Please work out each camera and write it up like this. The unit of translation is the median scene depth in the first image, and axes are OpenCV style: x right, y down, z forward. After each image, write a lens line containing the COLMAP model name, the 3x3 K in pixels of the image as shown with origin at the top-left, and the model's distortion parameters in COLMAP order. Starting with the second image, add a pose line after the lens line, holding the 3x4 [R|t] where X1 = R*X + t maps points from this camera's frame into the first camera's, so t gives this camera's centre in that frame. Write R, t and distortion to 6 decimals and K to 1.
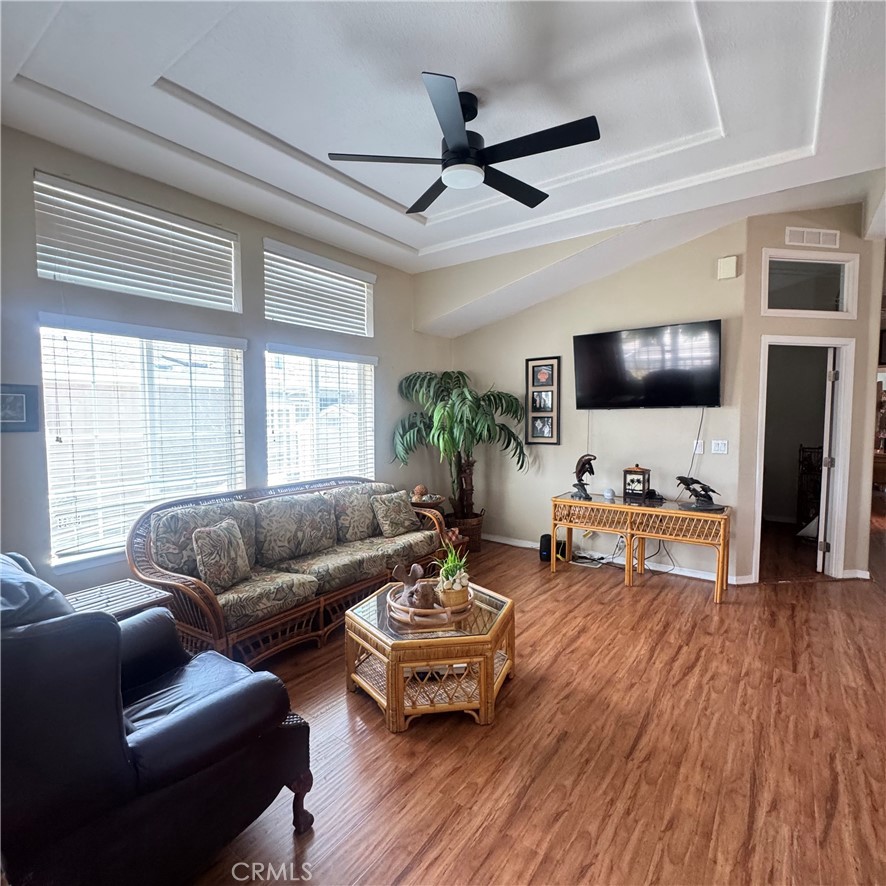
lens RADIAL K [[469.8, 0, 439.5], [0, 469.8, 438.2], [0, 0, 1]] dist [-0.005649, 0.001550]
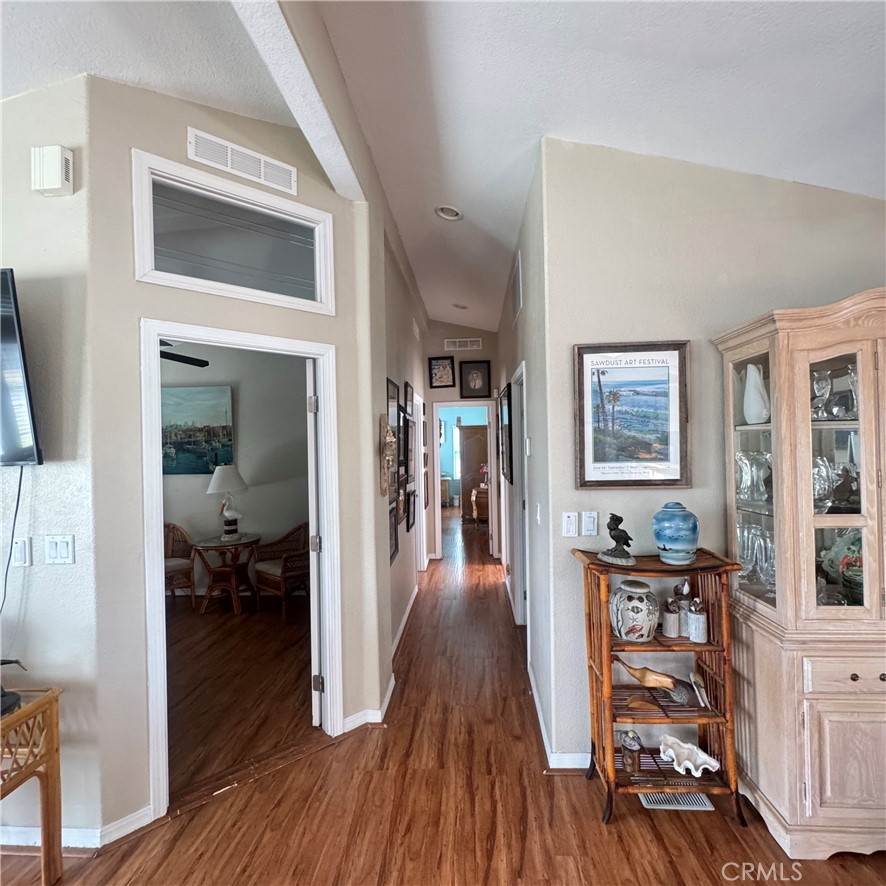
lens RADIAL K [[469.8, 0, 443.6], [0, 469.8, 444.4], [0, 0, 1]] dist [-0.005649, 0.001550]
pose [[0.843368, -0.020453, 0.536947, 0.673278], [0.054882, 0.997328, -0.048212, -0.041361], [-0.534526, 0.070129, 0.842237, 0.400385]]
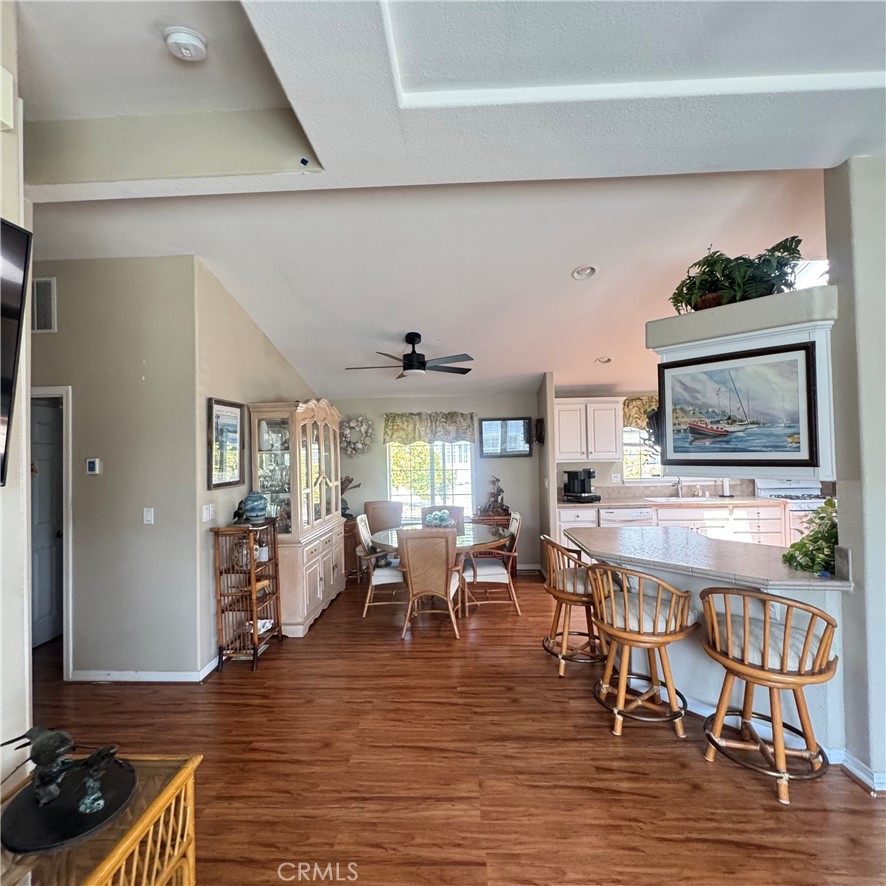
lens RADIAL K [[469.8, 0, 441.6], [0, 469.8, 444.4], [0, 0, 1]] dist [-0.005649, 0.001550]
pose [[-0.554789, 0.019186, 0.831770, 0.148331], [0.061162, 0.997970, 0.017775, -0.078747], [-0.829740, 0.060733, -0.554836, 0.906922]]
